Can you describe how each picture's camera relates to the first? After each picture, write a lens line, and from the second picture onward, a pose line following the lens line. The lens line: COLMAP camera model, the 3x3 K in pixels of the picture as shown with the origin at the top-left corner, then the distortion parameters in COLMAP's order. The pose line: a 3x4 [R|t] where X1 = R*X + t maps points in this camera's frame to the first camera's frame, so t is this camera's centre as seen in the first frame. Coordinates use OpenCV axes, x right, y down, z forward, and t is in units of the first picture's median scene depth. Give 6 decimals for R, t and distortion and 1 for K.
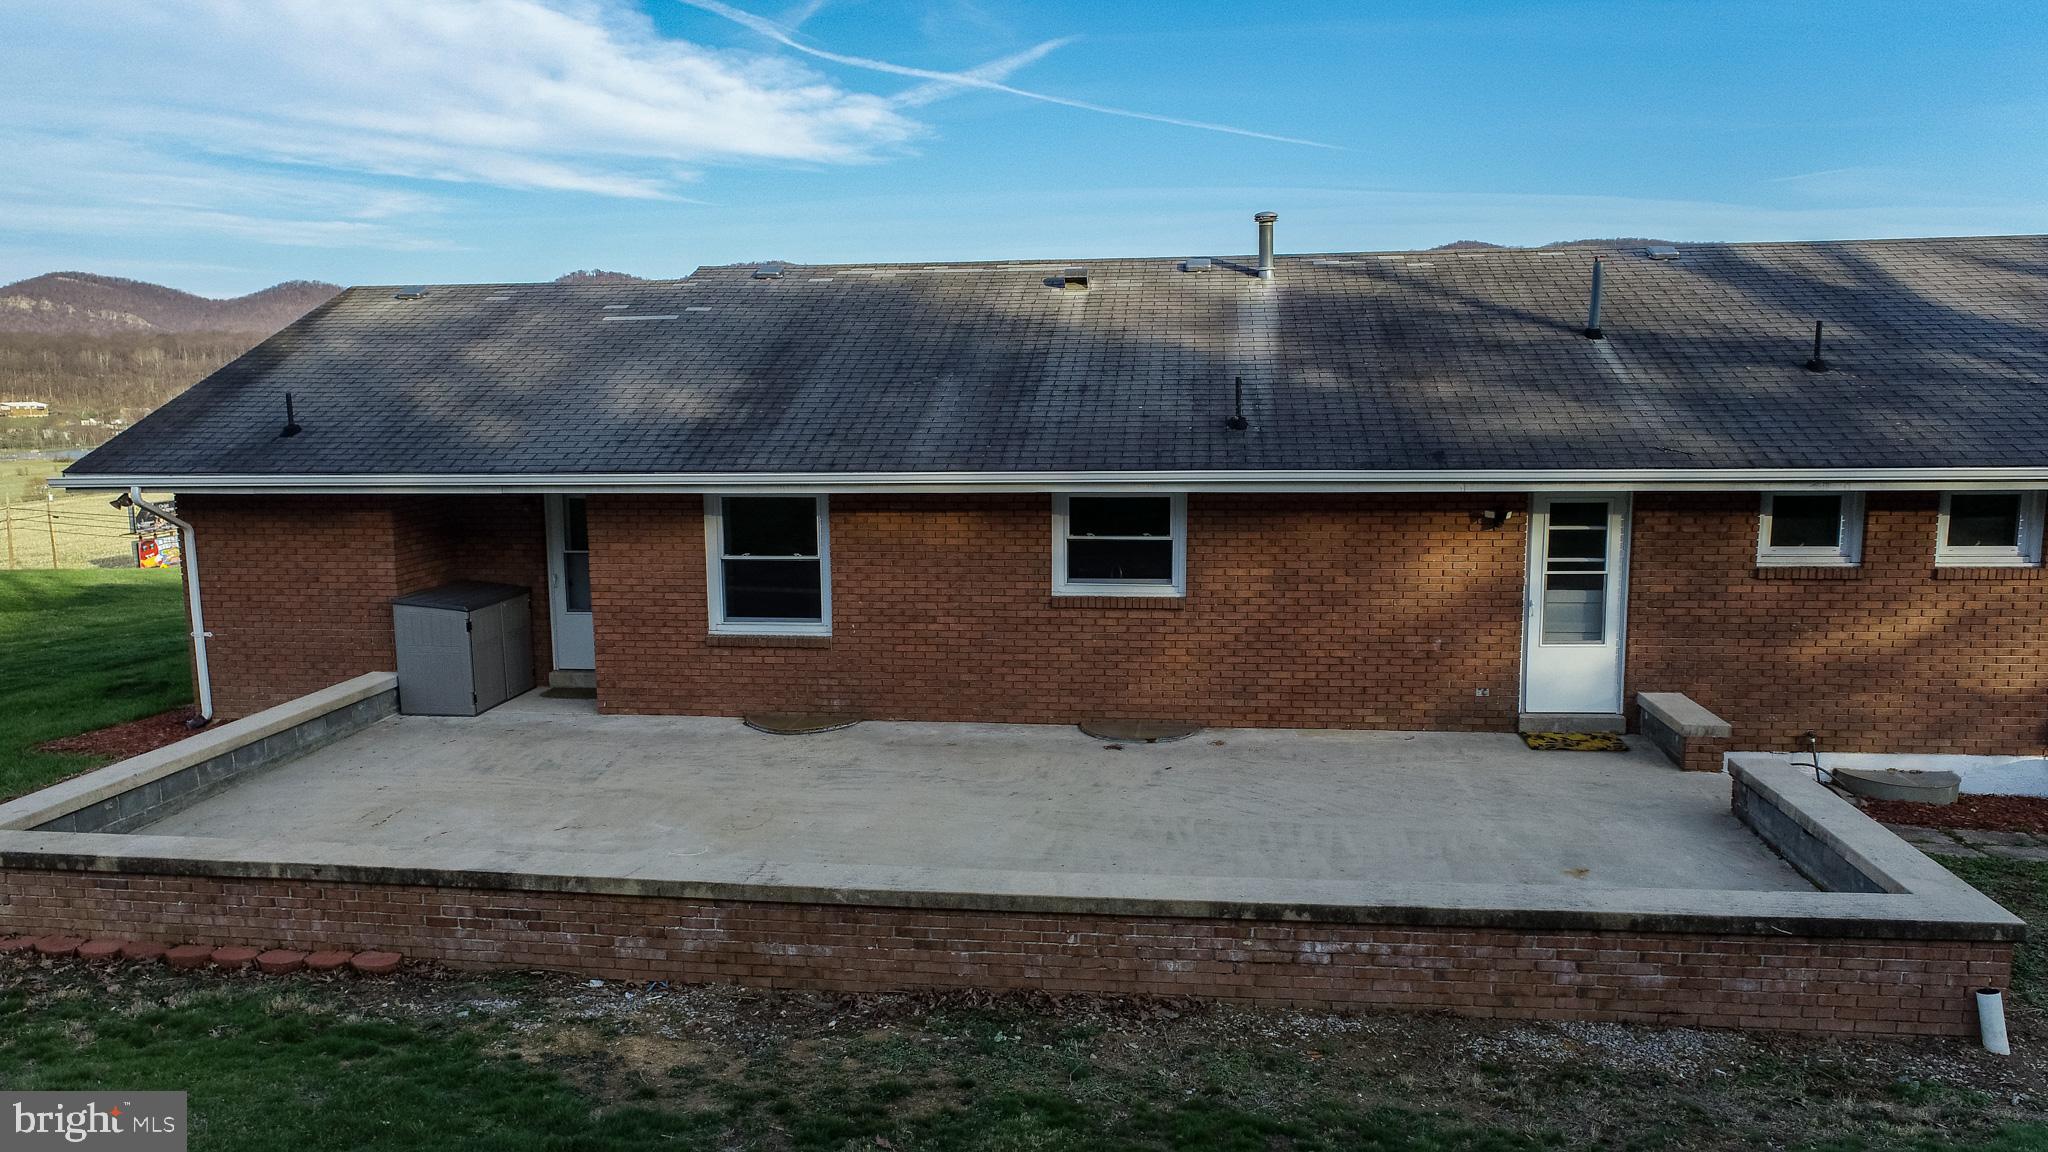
lens RADIAL K [[1388.5, 0, 1024.0], [0, 1388.5, 576.0], [0, 0, 1]] dist [-0.015361, 0.003556]
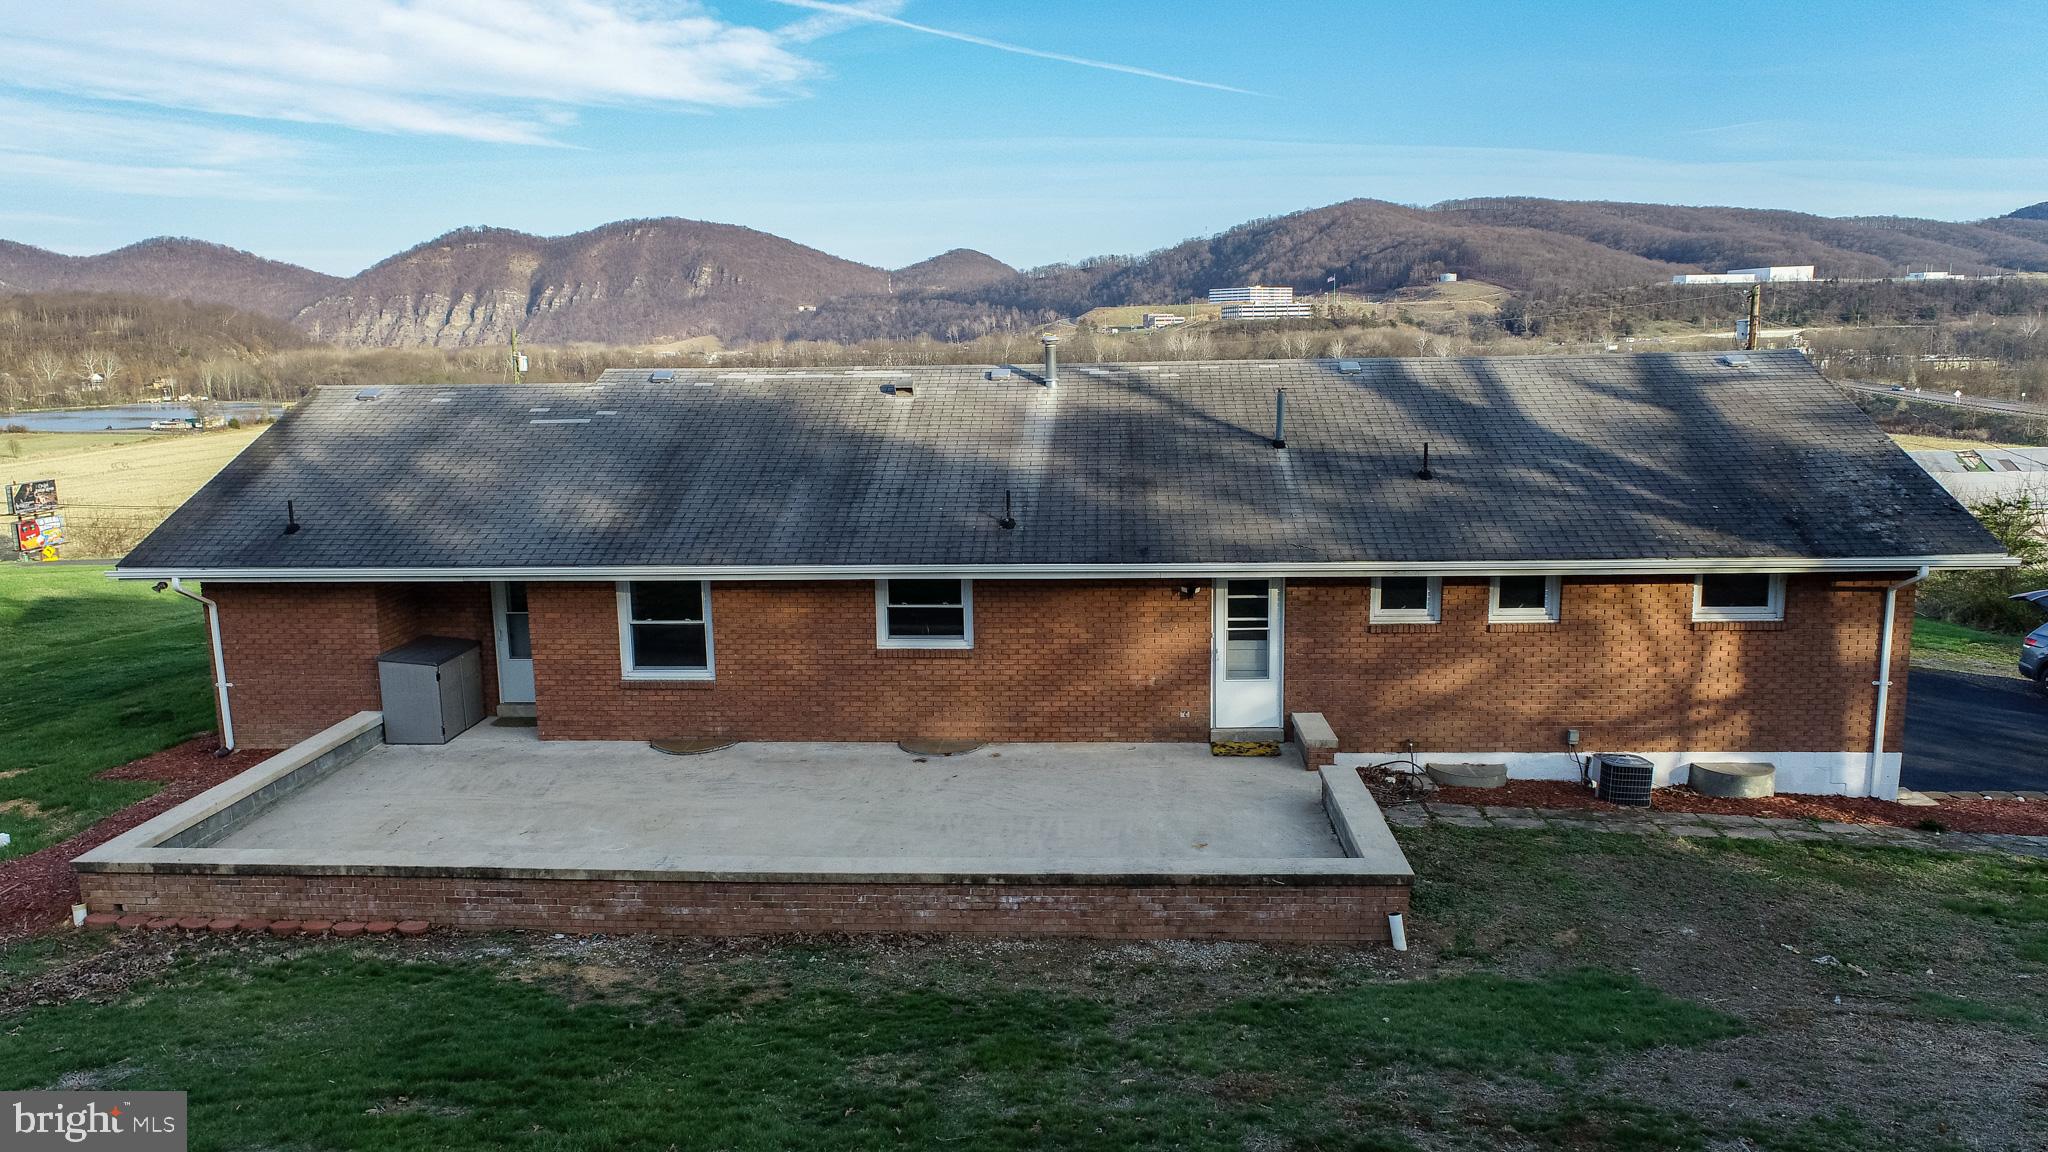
lens RADIAL K [[1389.2, 0, 1018.6], [0, 1389.2, 574.2], [0, 0, 1]] dist [-0.016899, 0.010298]
pose [[0.997830, -0.015738, 0.063939, 0.081064], [0.013918, 0.999488, 0.028816, -0.107235], [-0.064360, -0.027864, 0.997538, -0.410338]]
